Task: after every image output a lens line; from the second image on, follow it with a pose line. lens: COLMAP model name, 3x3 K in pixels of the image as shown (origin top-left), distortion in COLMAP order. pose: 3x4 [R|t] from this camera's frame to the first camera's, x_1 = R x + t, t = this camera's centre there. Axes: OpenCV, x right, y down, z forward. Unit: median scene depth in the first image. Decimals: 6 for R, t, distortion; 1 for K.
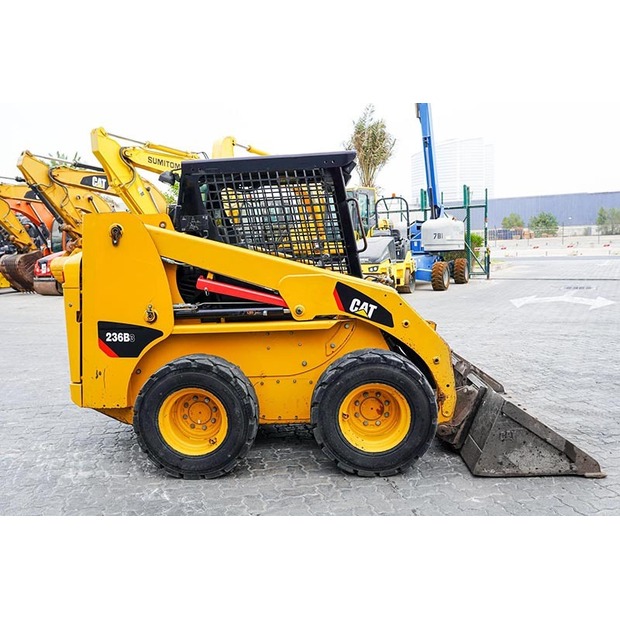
lens RADIAL K [[559.0, 0, 328.0], [0, 559.0, 309.4], [0, 0, 1]] dist [-0.024906, -0.002426]
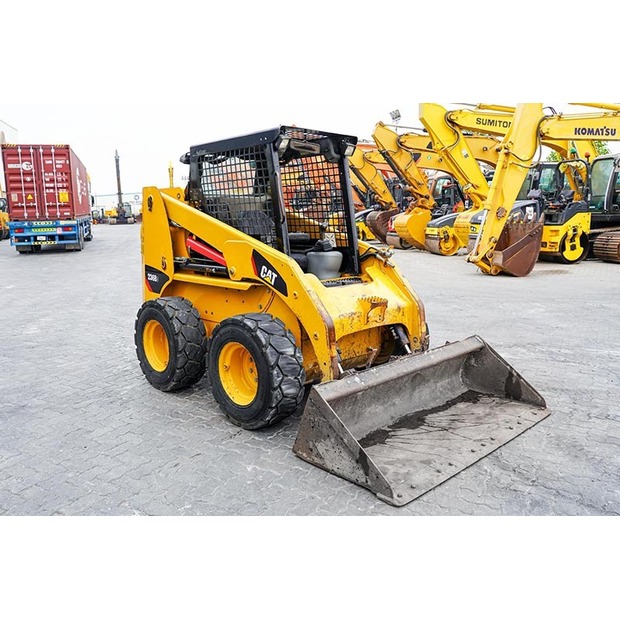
lens RADIAL K [[550.9, 0, 297.1], [0, 550.9, 296.0], [0, 0, 1]] dist [-0.011847, -0.003230]
pose [[0.709407, 0.132711, -0.692192, 0.826966], [-0.096848, 0.991151, 0.090773, -0.063349], [0.698114, 0.002642, 0.715982, 0.274053]]
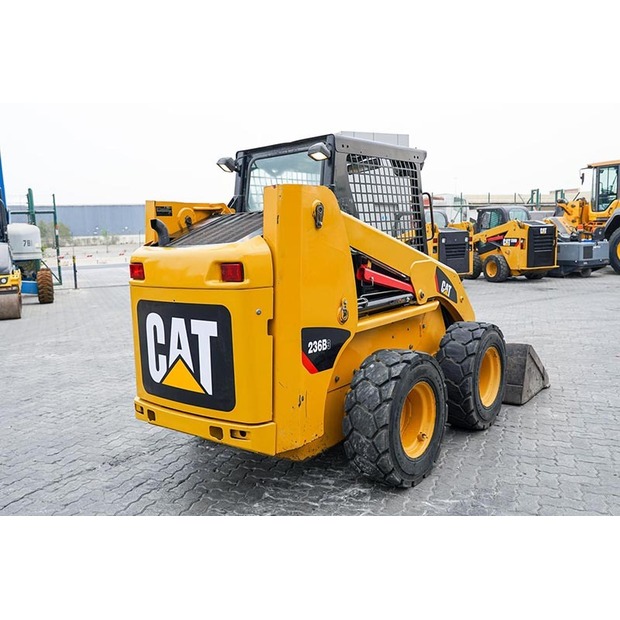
lens RADIAL K [[550.9, 0, 297.1], [0, 550.9, 296.0], [0, 0, 1]] dist [-0.011847, -0.003230]
pose [[0.603073, -0.071881, 0.794441, -0.999776], [0.109276, 0.993987, 0.006982, -0.028181], [-0.790166, 0.082602, 0.607301, 0.549052]]
